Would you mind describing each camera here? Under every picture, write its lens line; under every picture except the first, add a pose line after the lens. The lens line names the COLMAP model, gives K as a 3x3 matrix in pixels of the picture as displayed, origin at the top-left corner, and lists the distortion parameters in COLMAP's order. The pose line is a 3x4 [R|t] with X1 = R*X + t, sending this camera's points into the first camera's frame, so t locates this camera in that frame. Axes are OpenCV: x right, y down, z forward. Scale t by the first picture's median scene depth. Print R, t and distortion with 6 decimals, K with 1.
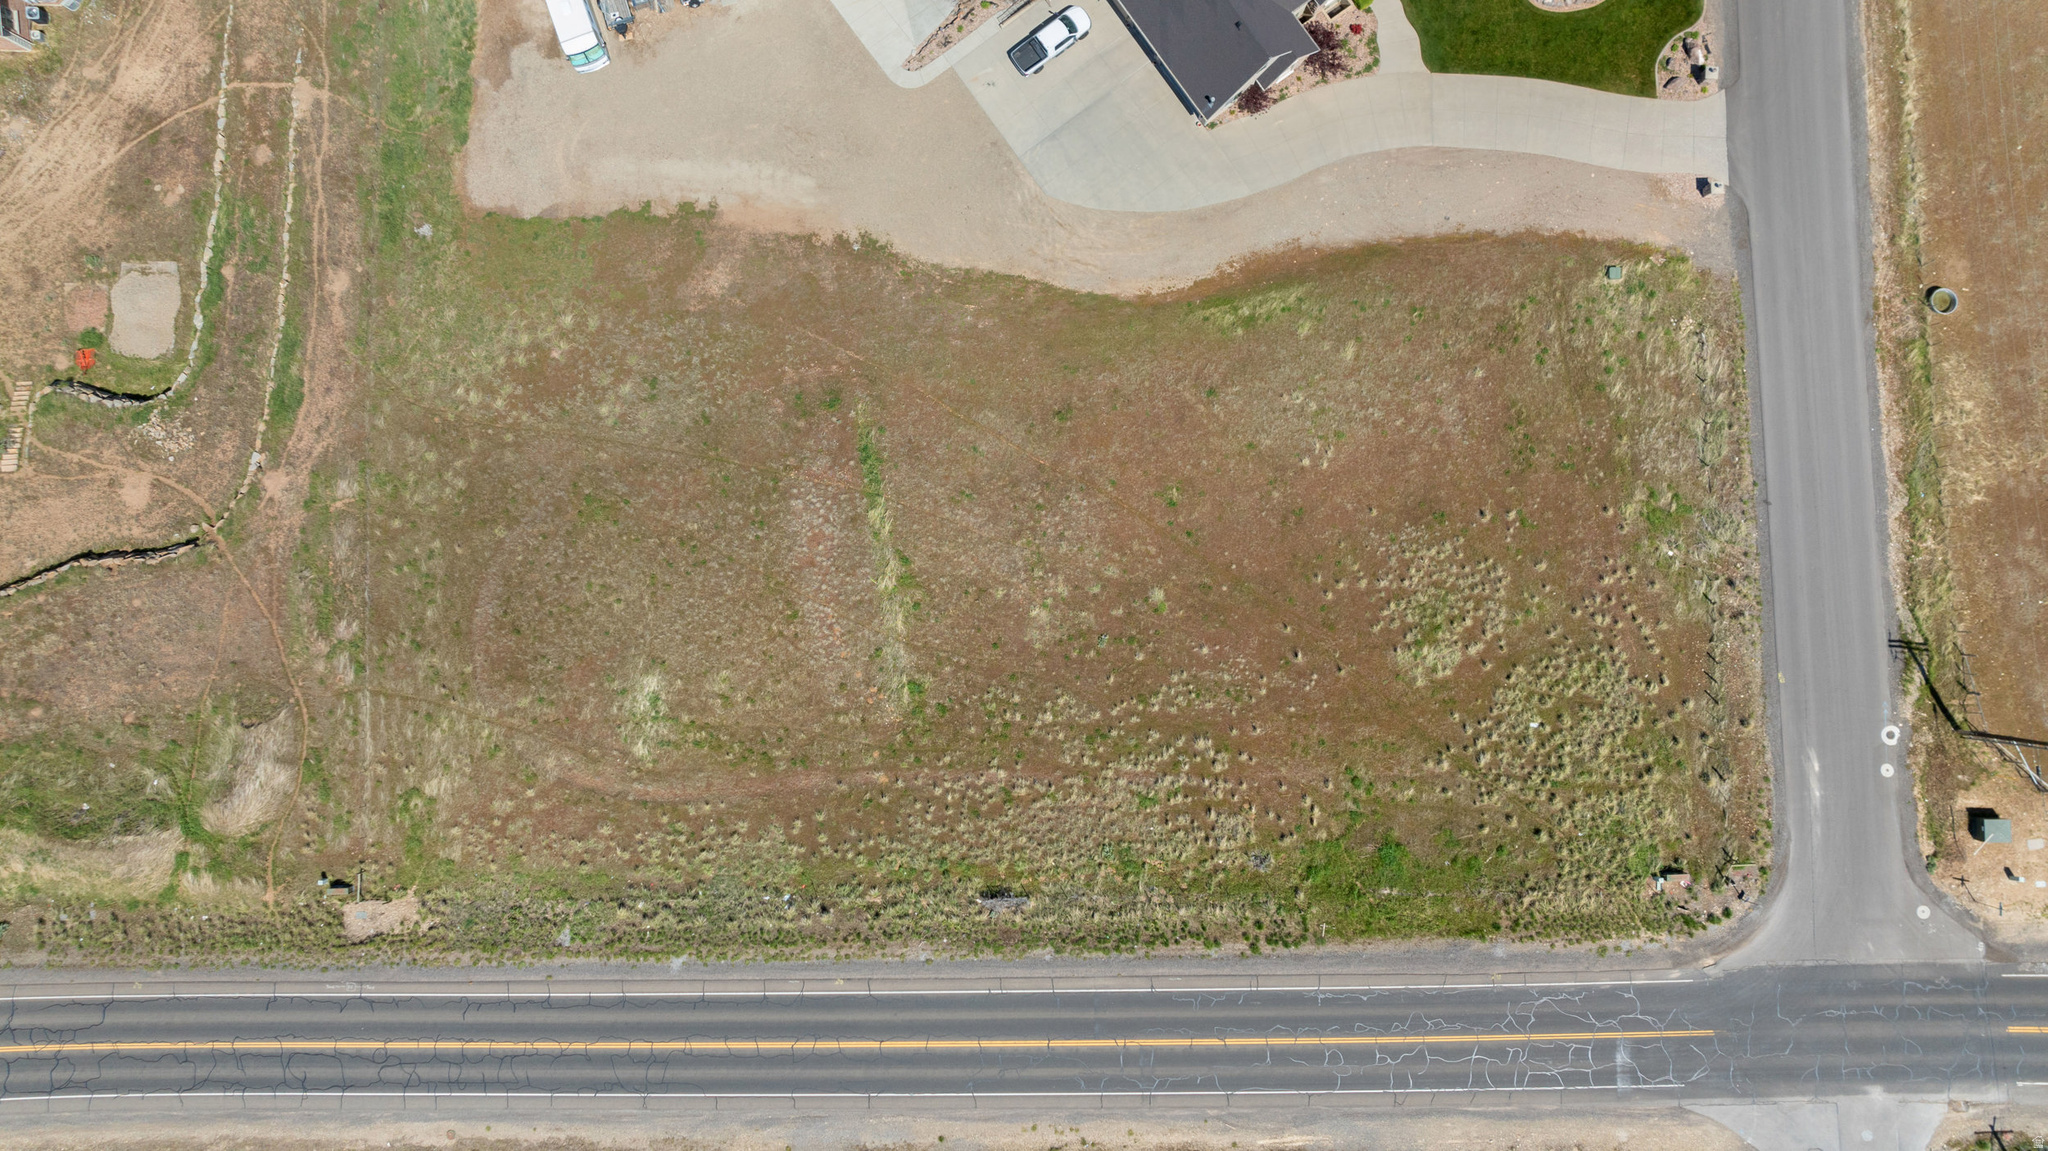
lens RADIAL K [[1442.5, 0, 1027.6], [0, 1442.5, 568.7], [0, 0, 1]] dist [-0.023132, 0.008979]
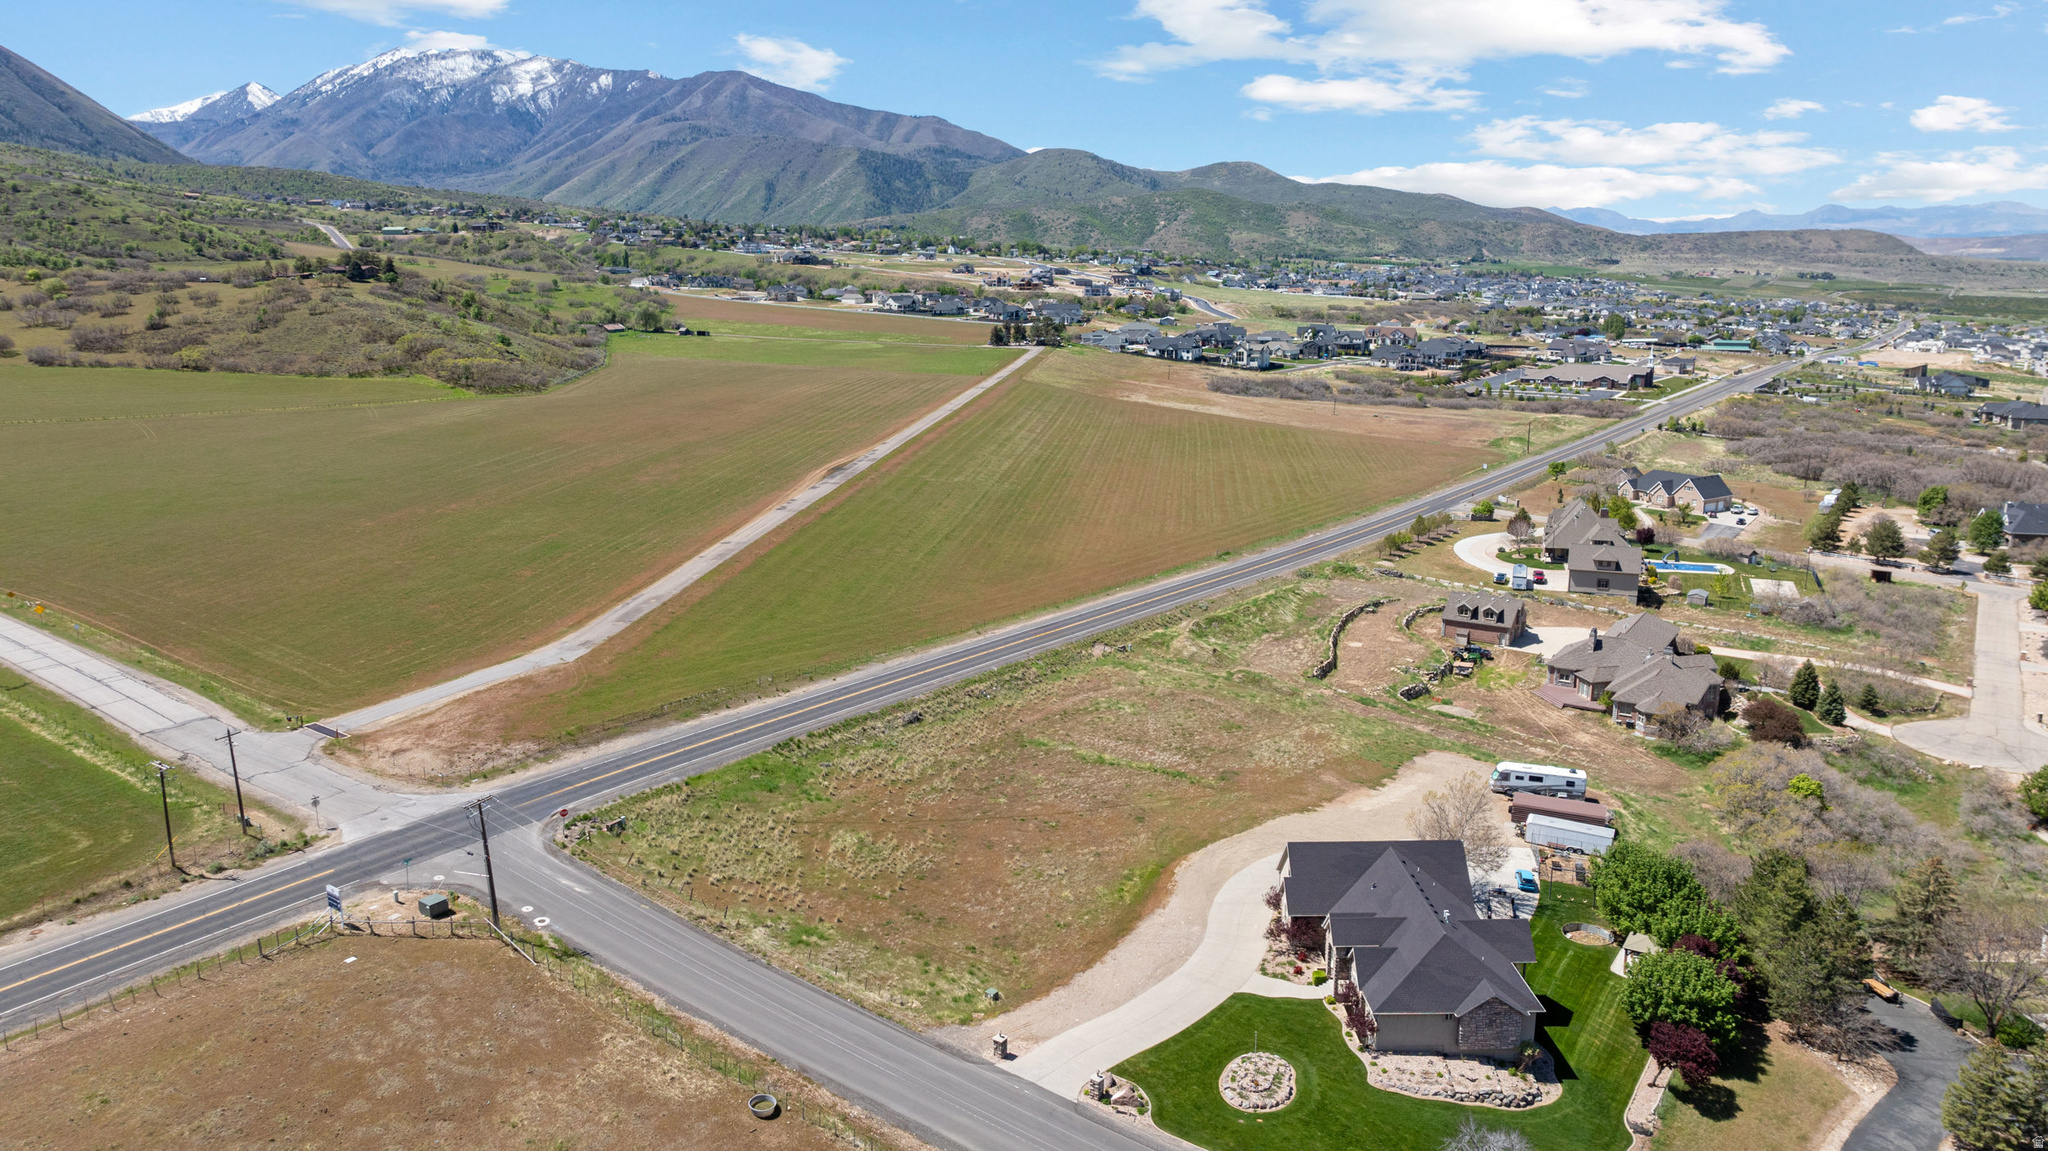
lens RADIAL K [[1442.5, 0, 1027.6], [0, 1442.5, 568.7], [0, 0, 1]] dist [-0.023132, 0.008979]
pose [[-0.576878, 0.189949, -0.794438, 1.215098], [-0.816764, -0.121689, 0.563994, -0.816008], [0.010456, 0.974223, 0.225343, 0.437255]]
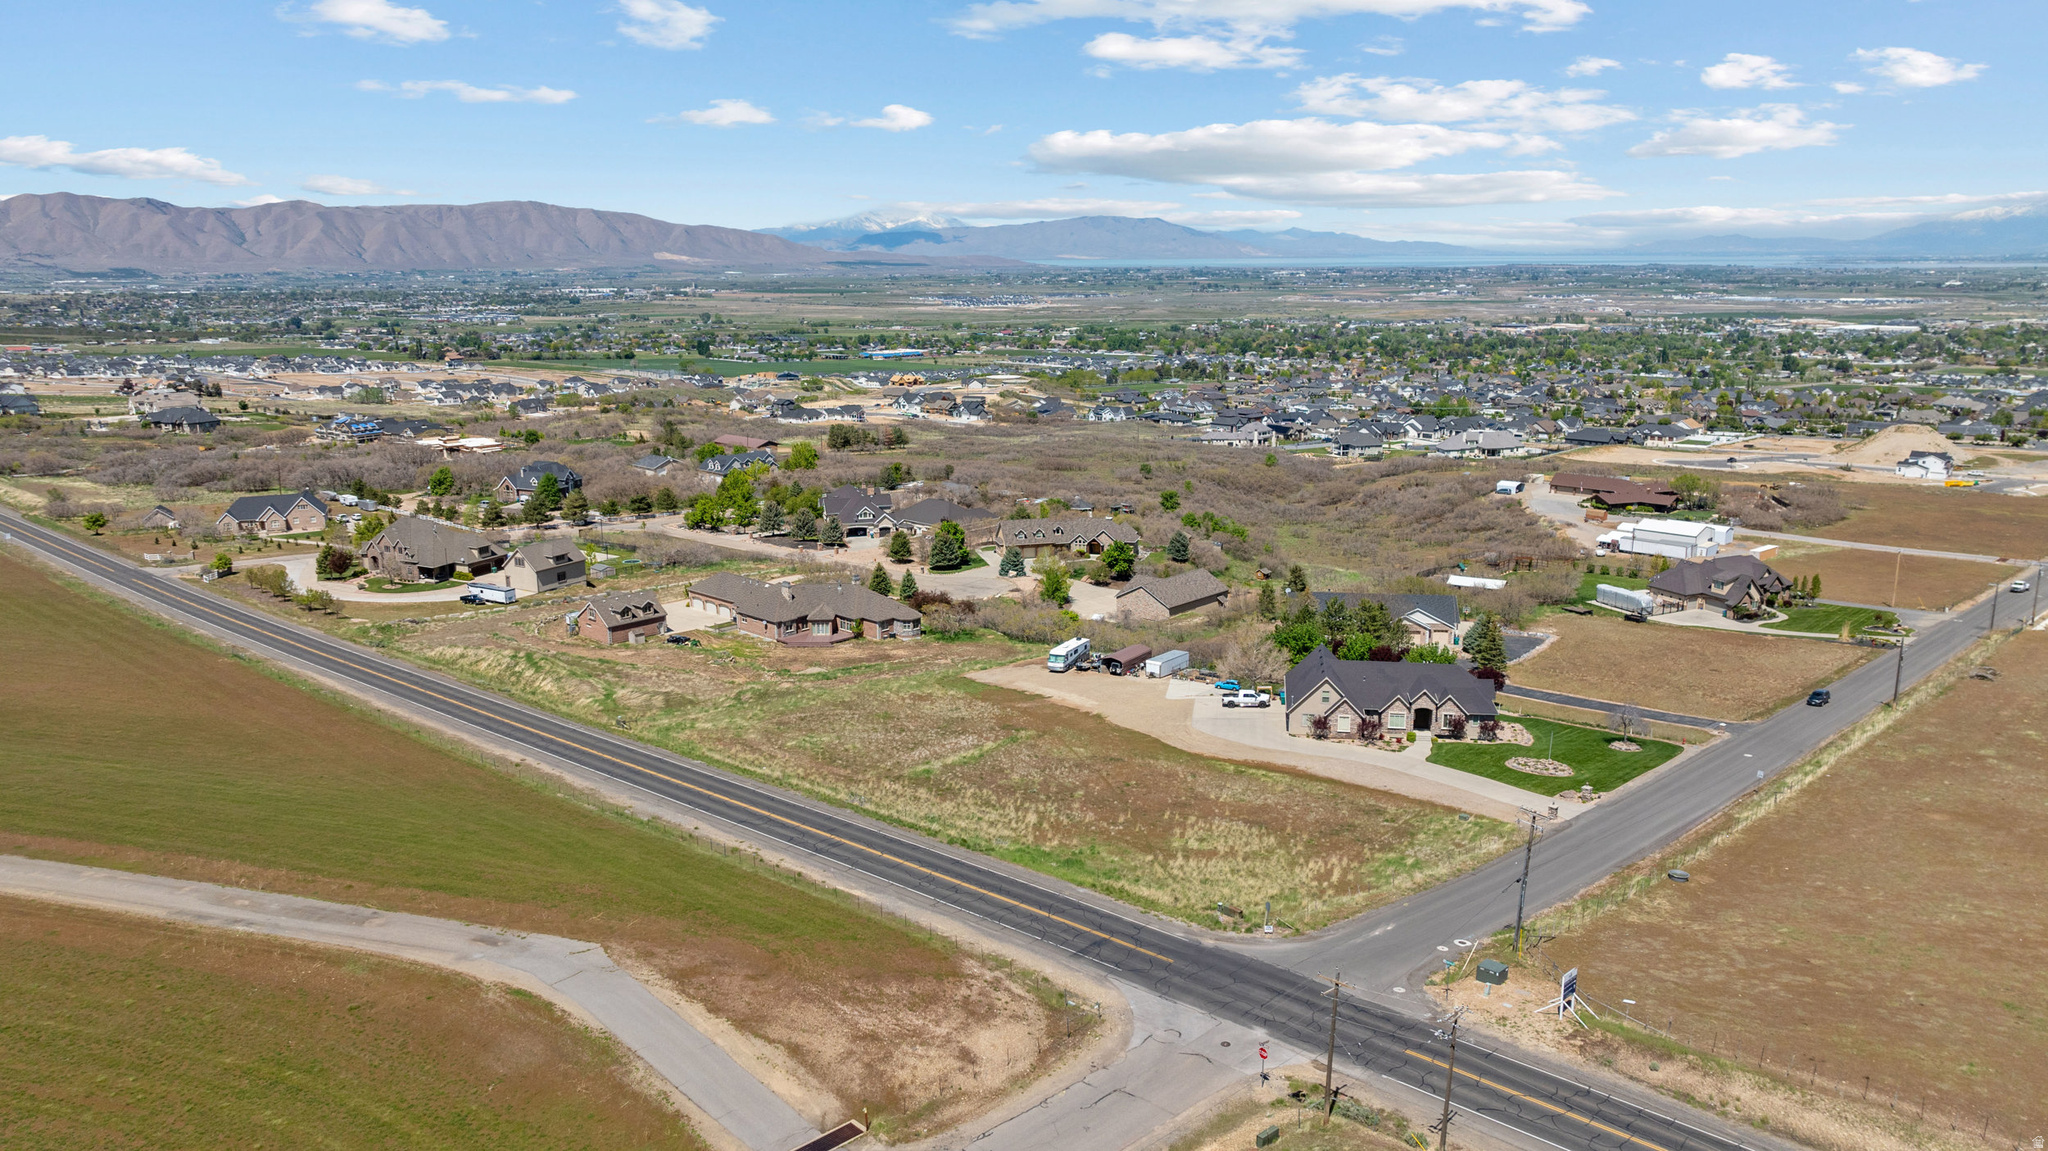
lens RADIAL K [[1442.5, 0, 1027.6], [0, 1442.5, 568.7], [0, 0, 1]] dist [-0.023132, 0.008979]
pose [[0.704953, 0.156754, -0.691715, 1.065563], [-0.709251, 0.158885, -0.686818, 1.062685], [0.002241, 0.974774, 0.223184, 0.437325]]
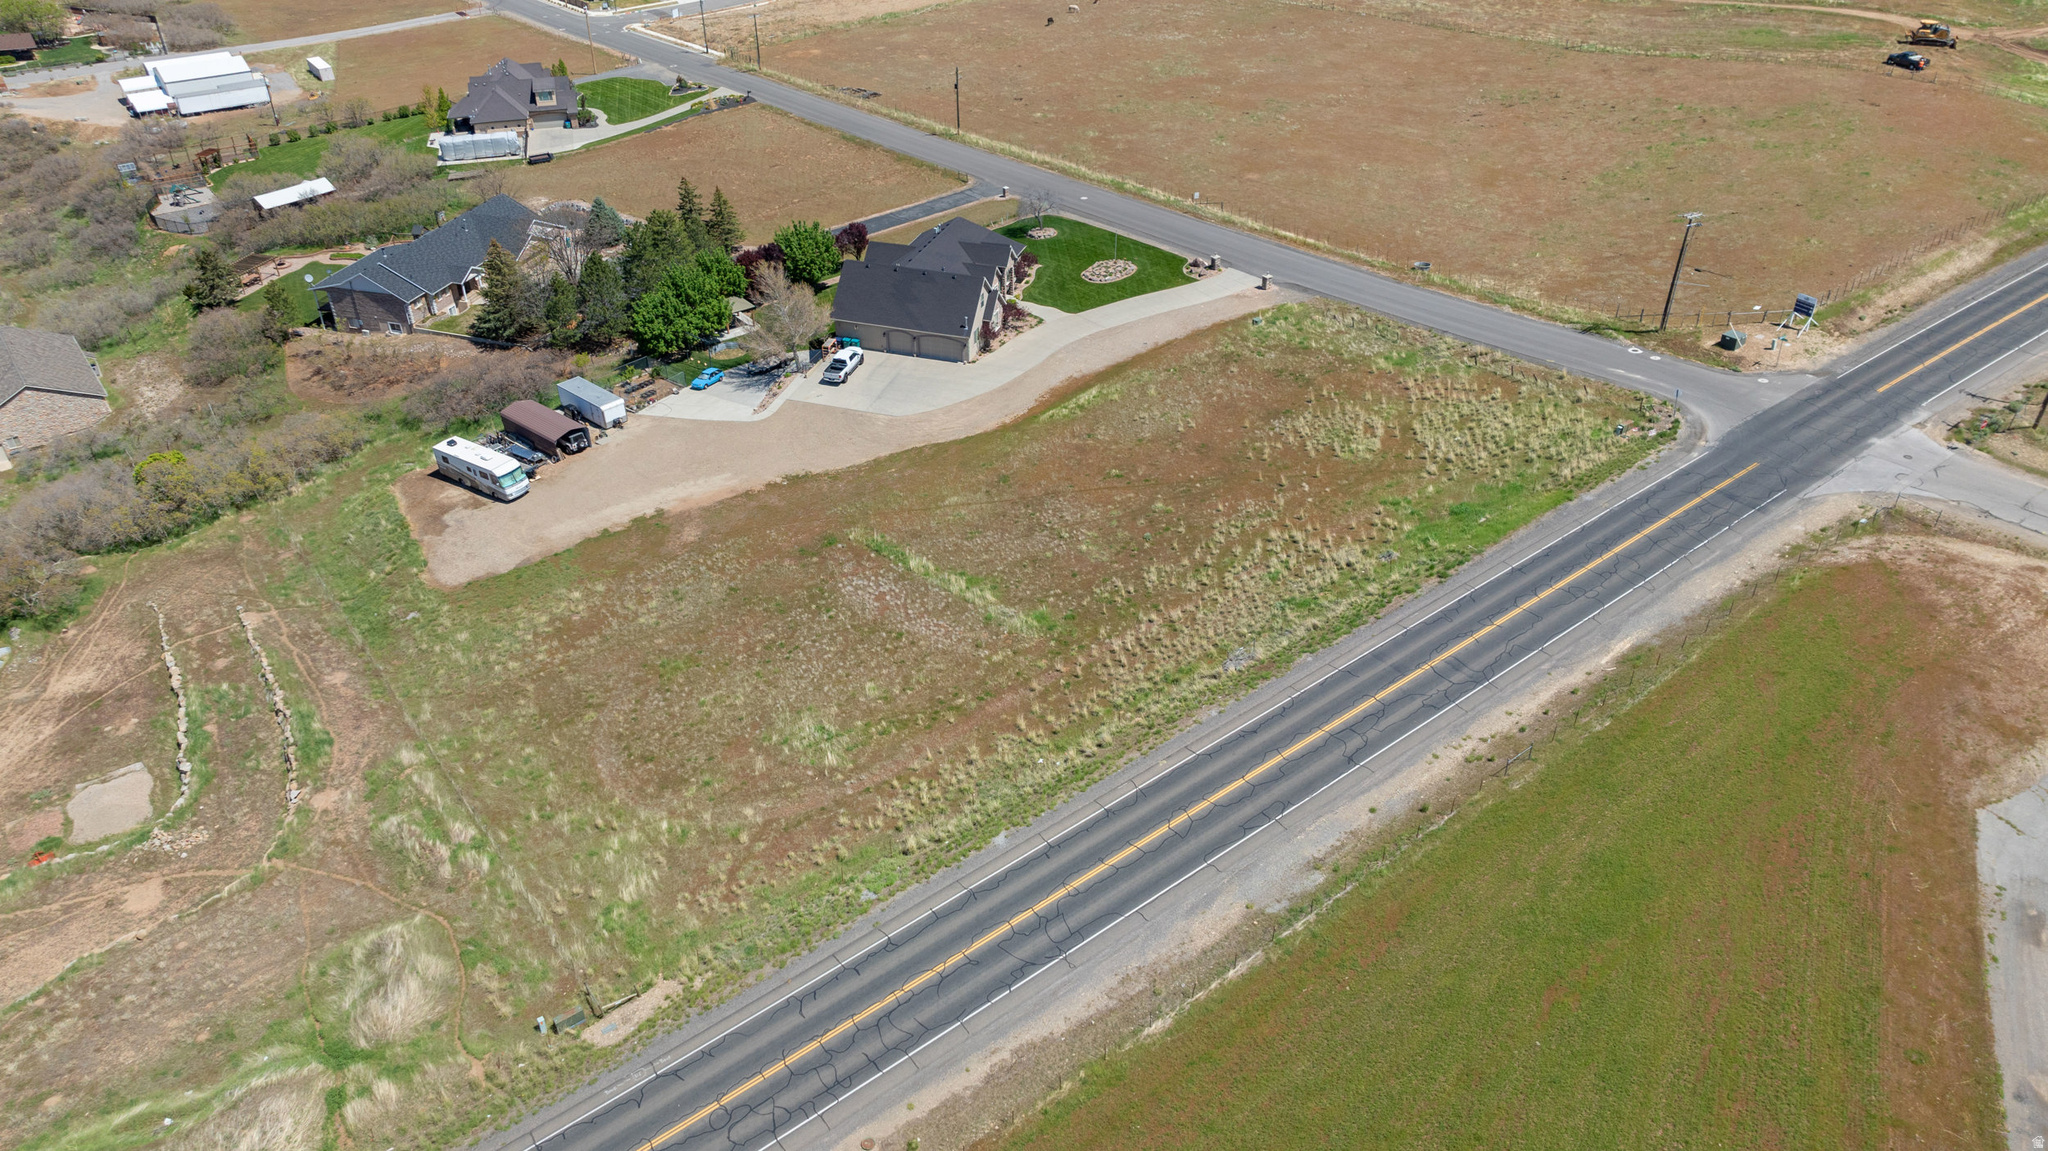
lens RADIAL K [[1442.5, 0, 1027.6], [0, 1442.5, 568.7], [0, 0, 1]] dist [-0.023132, 0.008979]
pose [[0.813462, -0.320104, 0.485605, -0.583379], [0.581616, 0.449350, -0.678091, 0.776219], [-0.001146, 0.834037, 0.551707, 0.401376]]
